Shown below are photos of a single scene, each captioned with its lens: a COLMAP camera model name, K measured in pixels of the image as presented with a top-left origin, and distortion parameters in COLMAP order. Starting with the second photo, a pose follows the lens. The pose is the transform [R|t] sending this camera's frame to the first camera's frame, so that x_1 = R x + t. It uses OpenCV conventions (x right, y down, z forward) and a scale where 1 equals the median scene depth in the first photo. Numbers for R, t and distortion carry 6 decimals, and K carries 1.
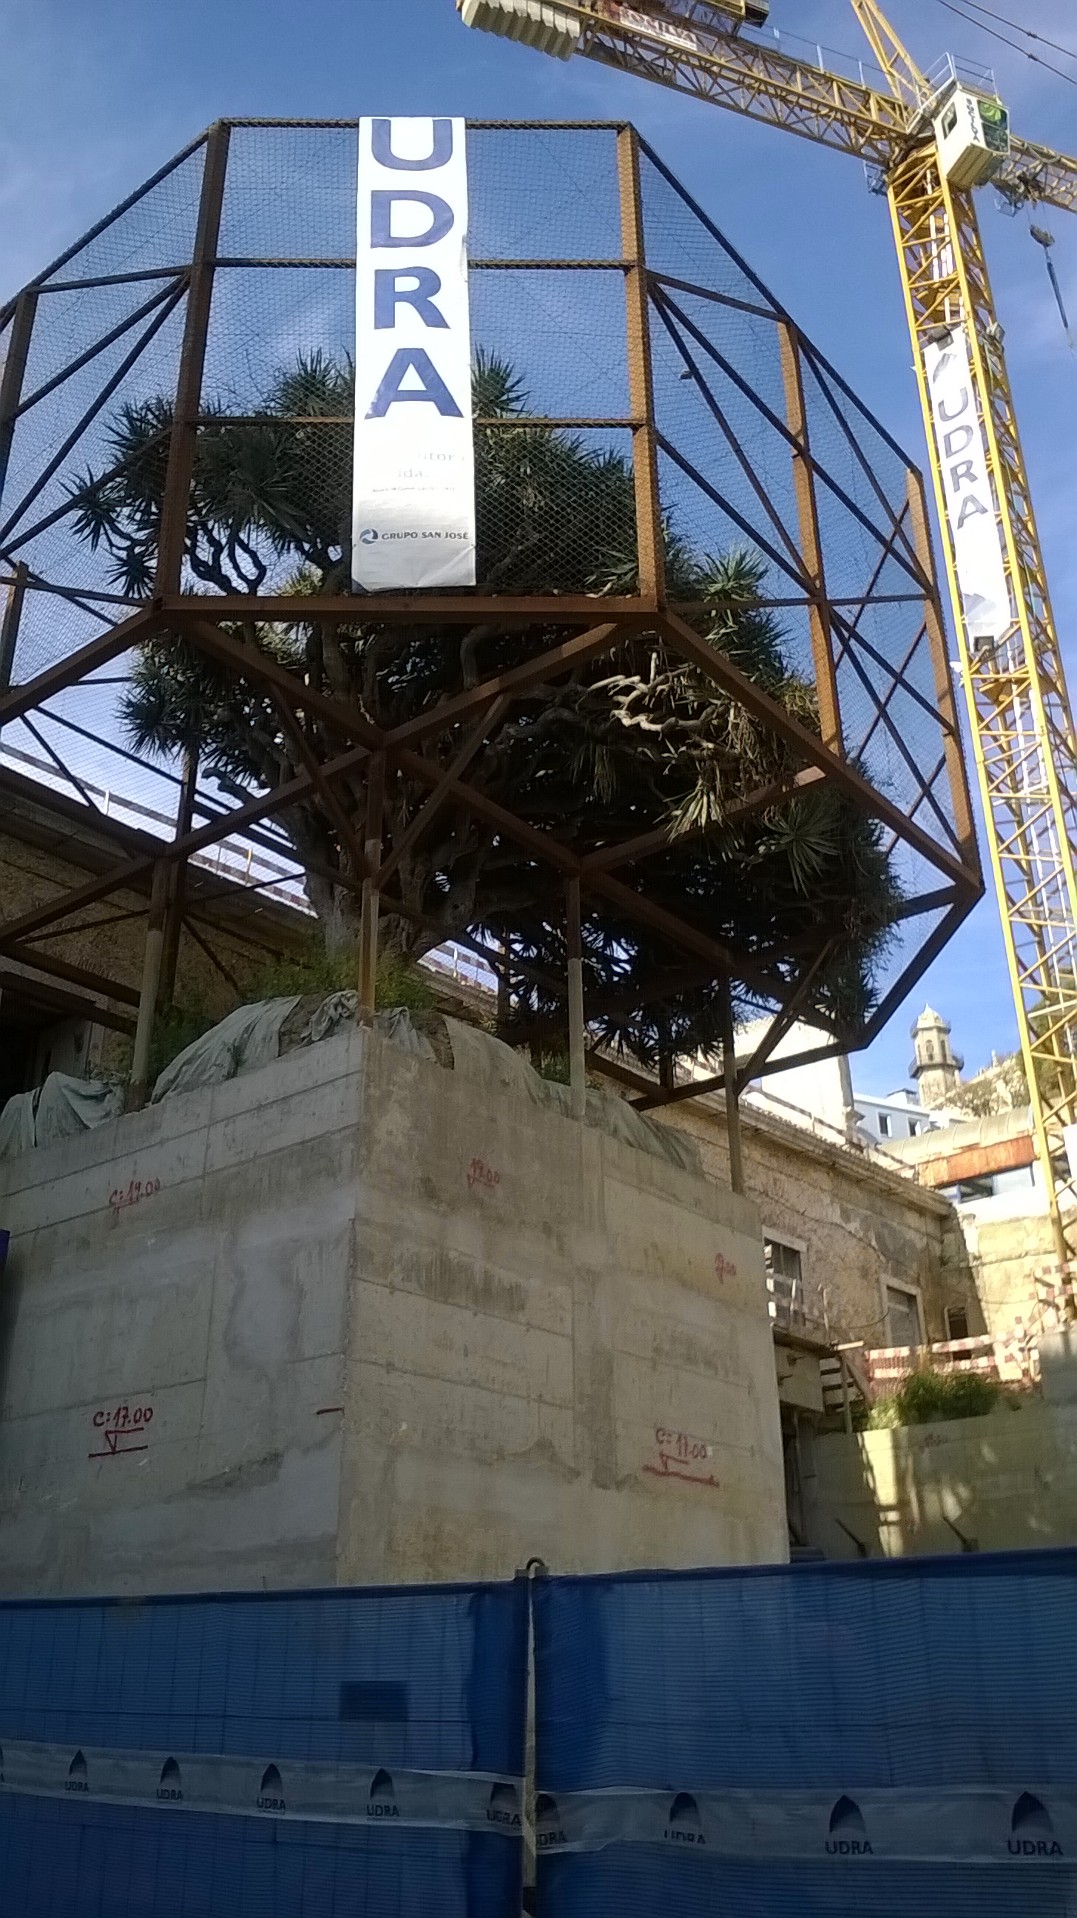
lens RADIAL K [[1570.2, 0, 538.5], [0, 1570.2, 959.0], [0, 0, 1]] dist [0.060819, -0.001004]
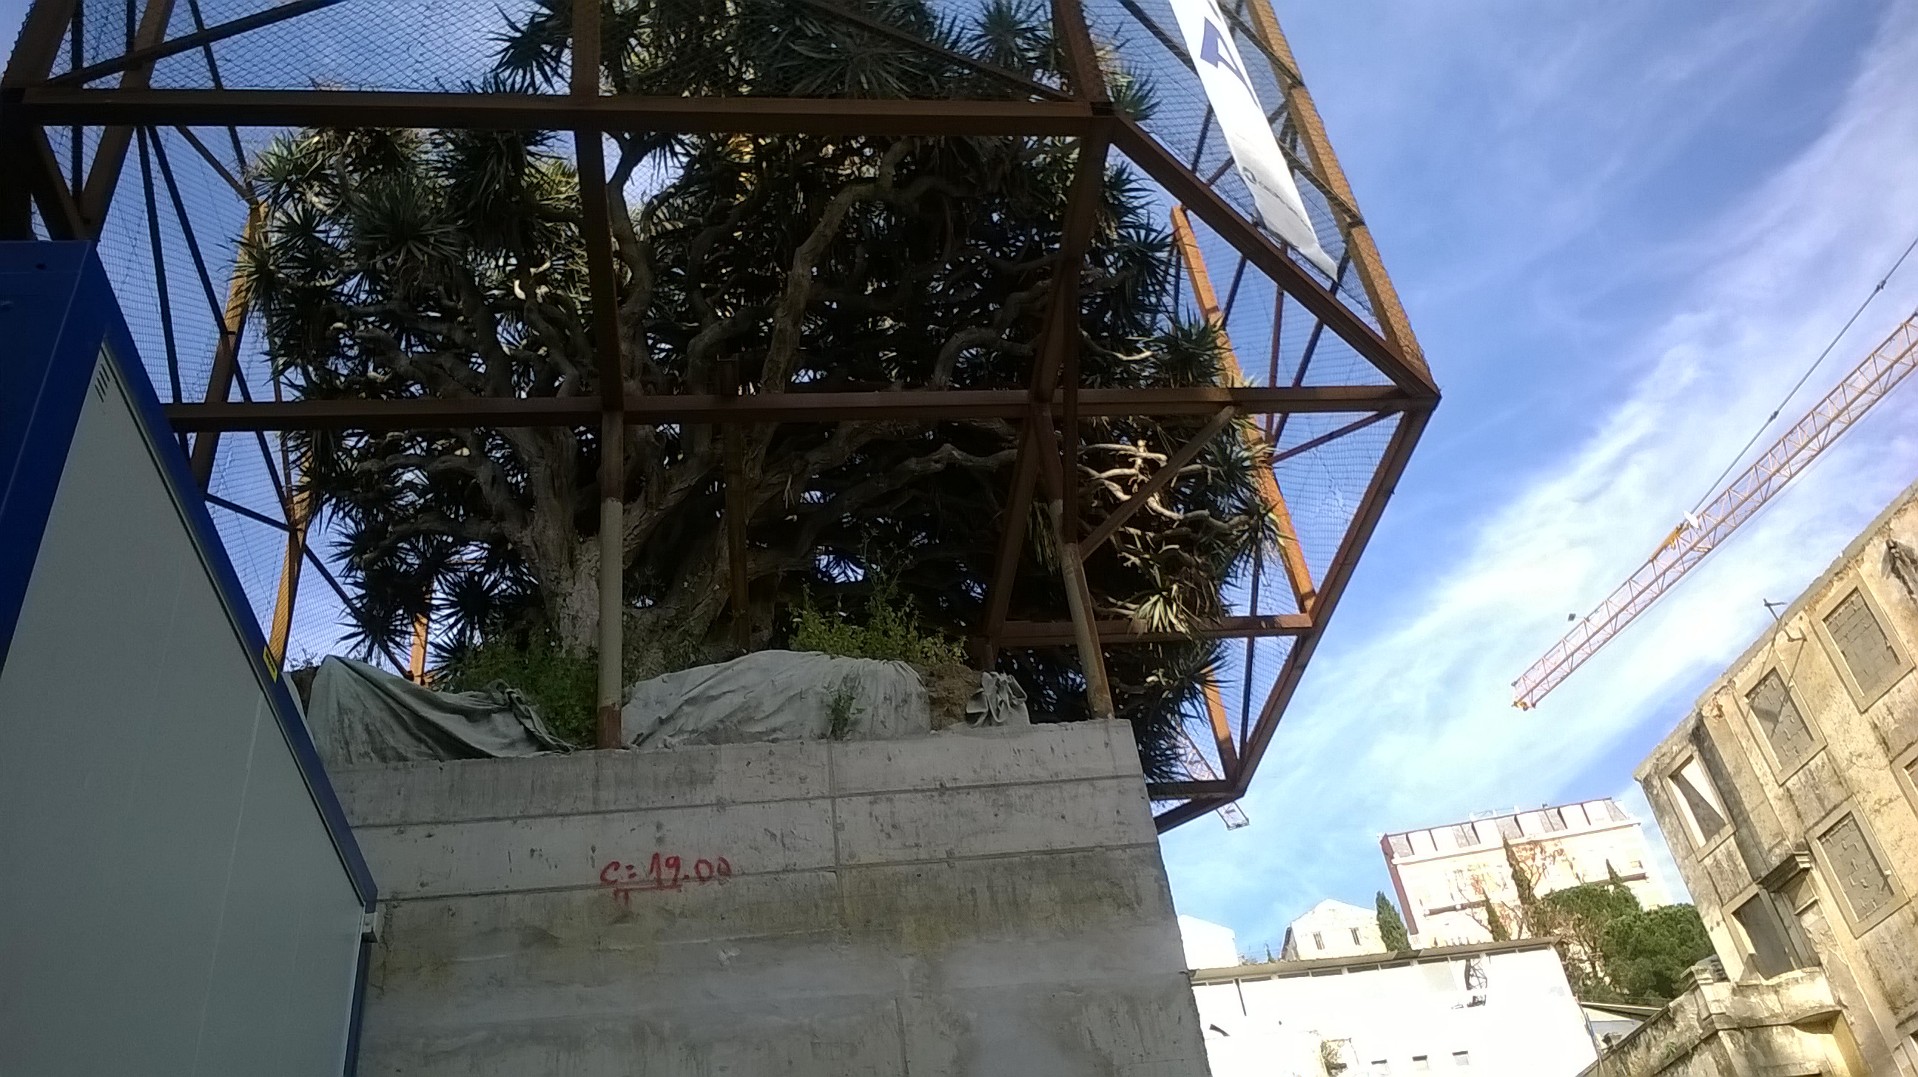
lens RADIAL K [[1570.2, 0, 959.0], [0, 1570.2, 538.5], [0, 0, 1]] dist [0.060819, -0.001004]
pose [[0.712441, 0.374957, 0.593156, -0.611402], [-0.209059, 0.920304, -0.330659, 0.215656], [-0.669867, 0.111571, 0.734051, 0.467026]]
